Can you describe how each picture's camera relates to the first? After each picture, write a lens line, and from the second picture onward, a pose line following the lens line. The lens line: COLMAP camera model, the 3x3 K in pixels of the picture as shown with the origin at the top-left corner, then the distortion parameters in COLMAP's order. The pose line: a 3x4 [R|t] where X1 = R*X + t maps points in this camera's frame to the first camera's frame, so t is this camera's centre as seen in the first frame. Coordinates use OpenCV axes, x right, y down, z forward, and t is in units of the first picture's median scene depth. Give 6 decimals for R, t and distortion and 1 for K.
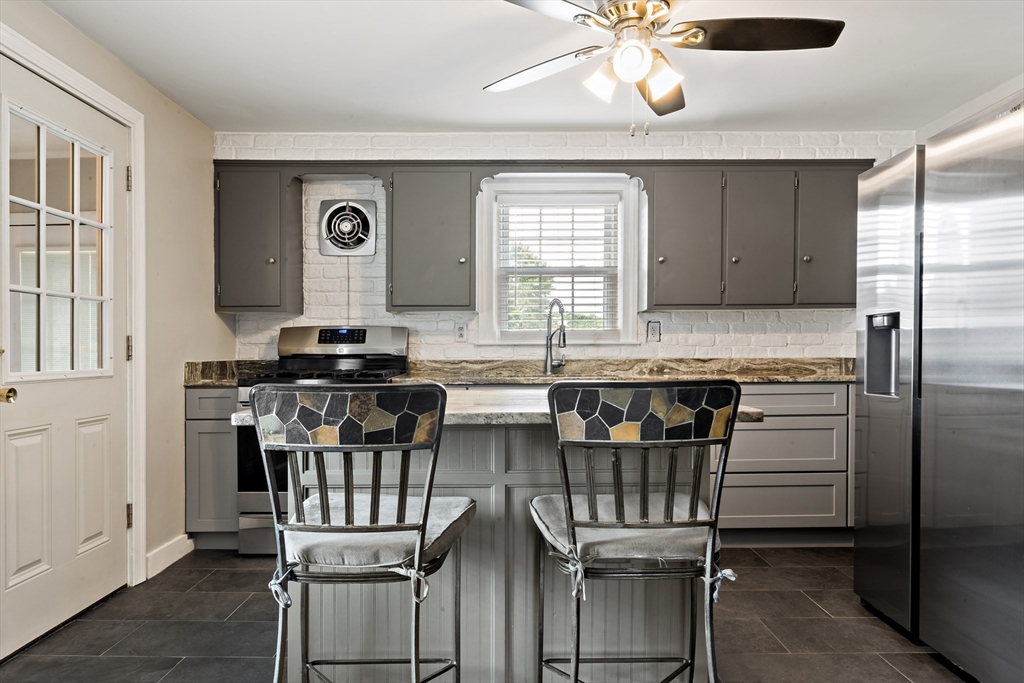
lens RADIAL K [[657.6, 0, 515.5], [0, 657.6, 356.0], [0, 0, 1]] dist [0.003988, -0.000827]
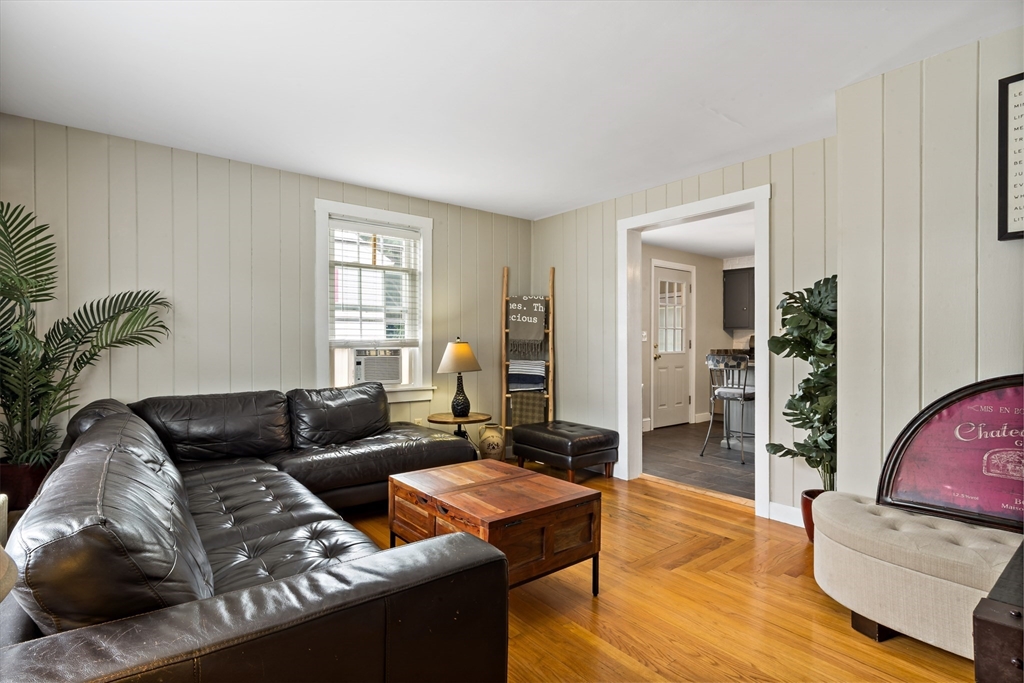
lens RADIAL K [[499.7, 0, 512.0], [0, 499.7, 341.5], [0, 0, 1]] dist [-0.001233, -0.000060]
pose [[0.611812, 0.002689, -0.790999, 0.569434], [-0.009741, 0.999944, -0.004135, -0.006255], [0.790943, 0.010235, 0.611804, -0.823044]]
